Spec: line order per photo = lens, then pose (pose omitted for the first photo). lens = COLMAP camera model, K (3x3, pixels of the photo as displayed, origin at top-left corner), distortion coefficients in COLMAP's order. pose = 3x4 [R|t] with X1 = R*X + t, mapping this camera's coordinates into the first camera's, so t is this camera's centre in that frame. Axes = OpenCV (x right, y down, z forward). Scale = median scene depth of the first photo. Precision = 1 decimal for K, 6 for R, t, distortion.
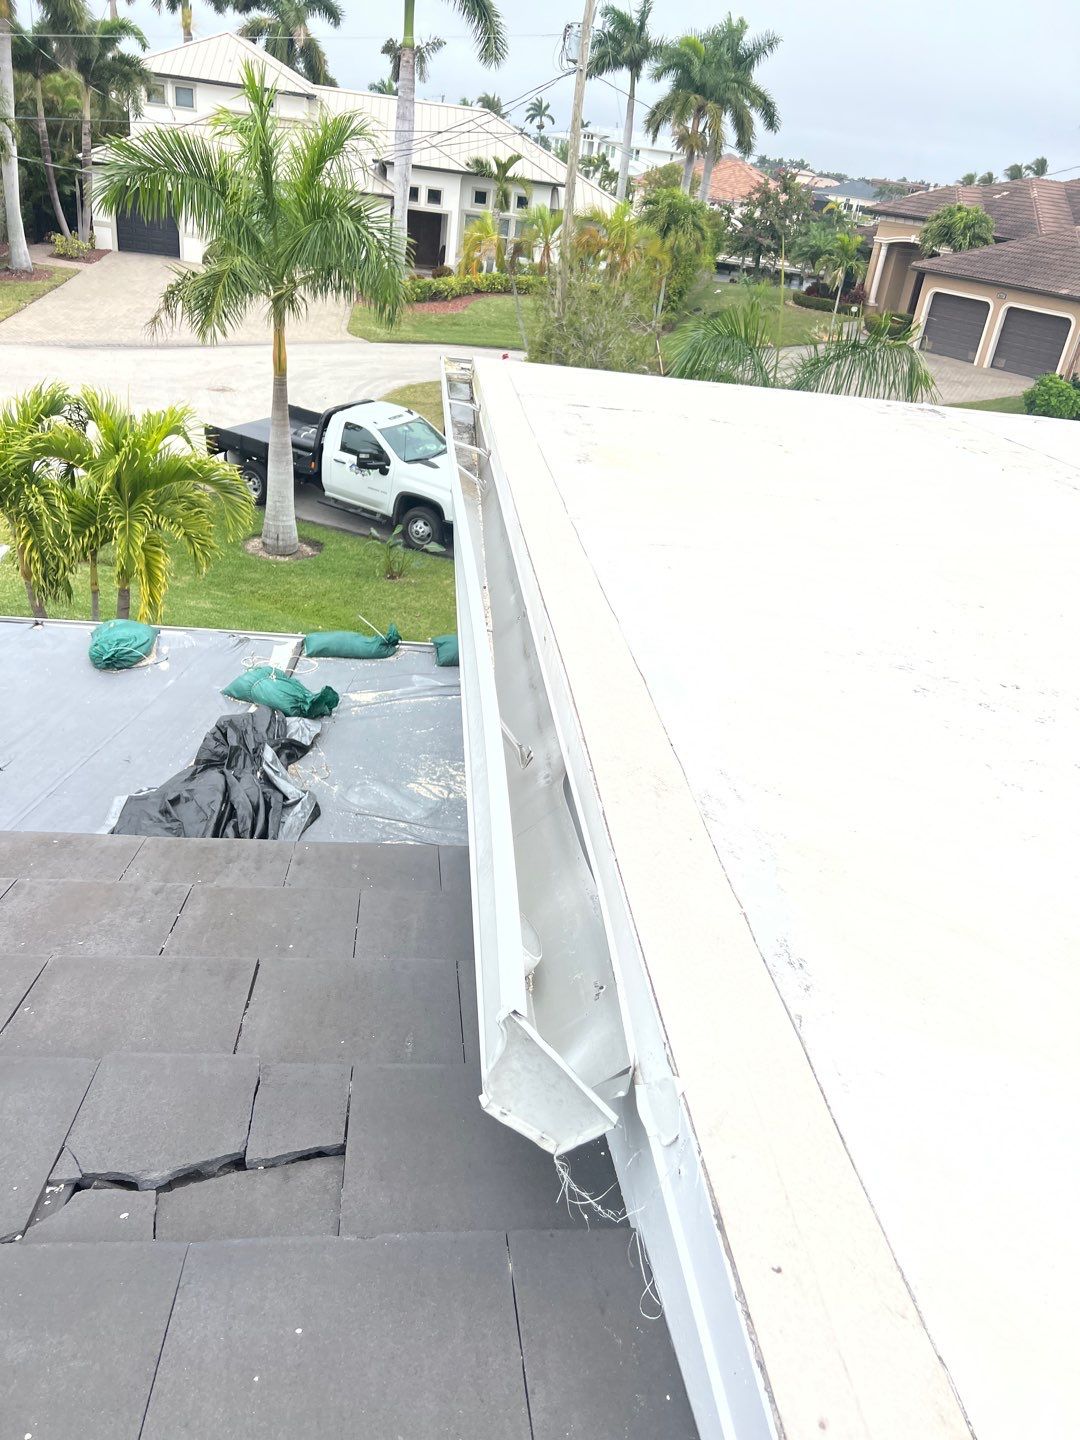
lens RADIAL K [[1081.4, 0, 542.2], [0, 1081.4, 727.1], [0, 0, 1]] dist [0.022103, -0.005732]
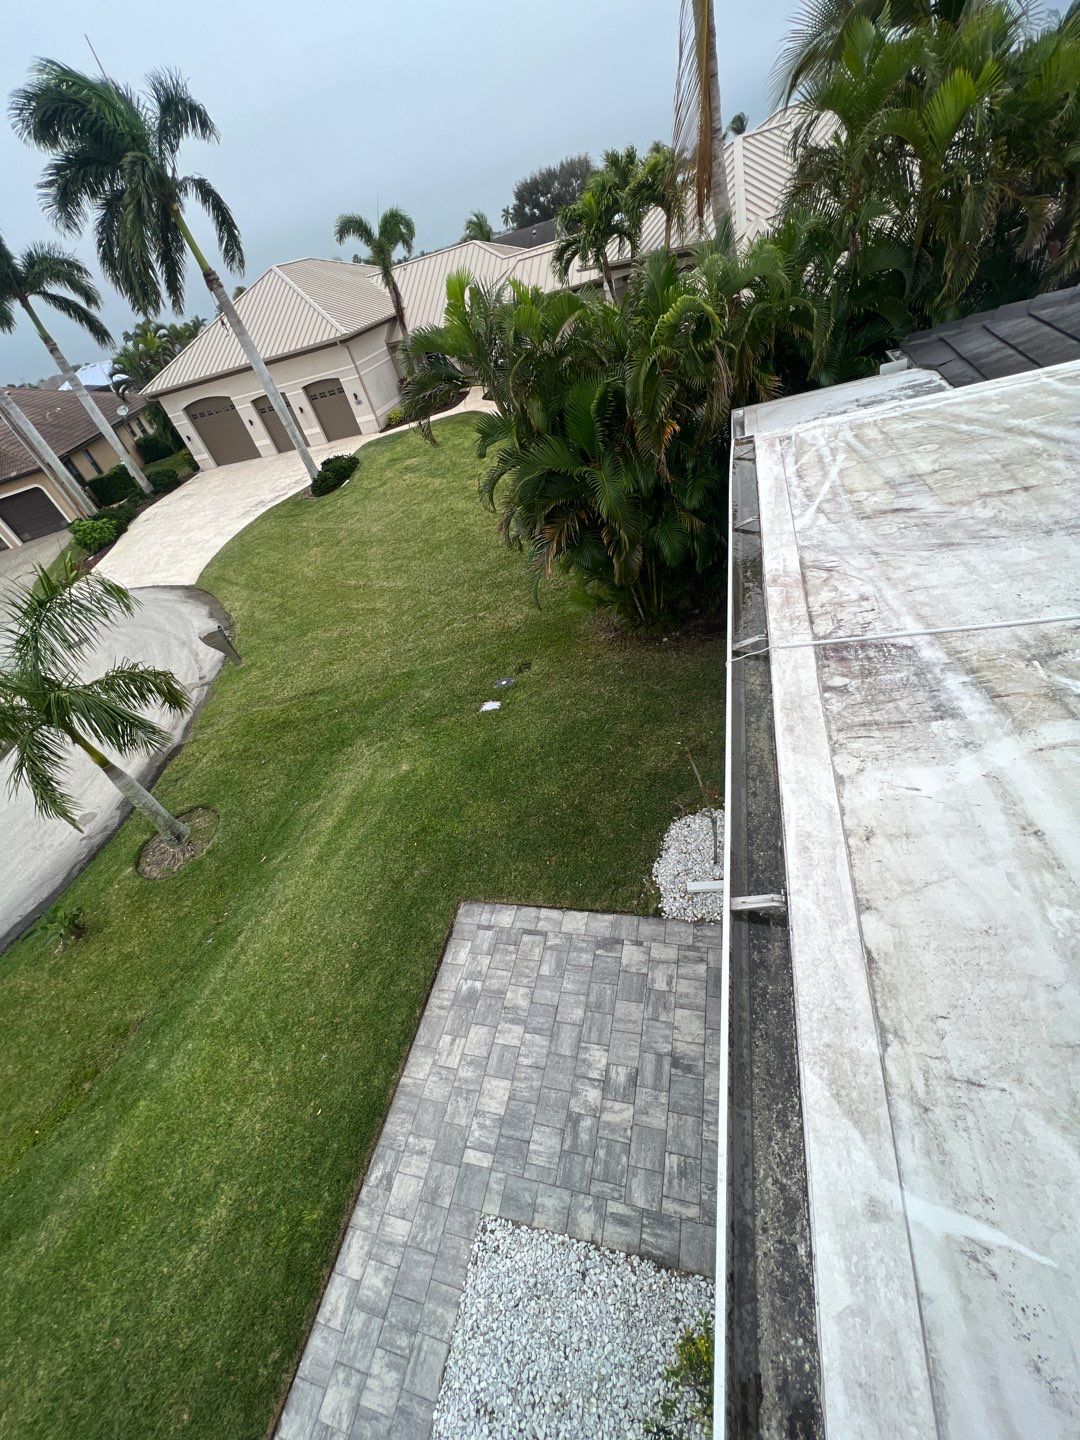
lens RADIAL K [[574.1, 0, 542.1], [0, 574.1, 719.4], [0, 0, 1]] dist [-0.002612, -0.000081]
pose [[0.290819, -0.758449, 0.583249, 0.008125], [0.676322, 0.594151, 0.435399, -0.077563], [-0.676766, 0.267841, 0.685747, 0.124632]]
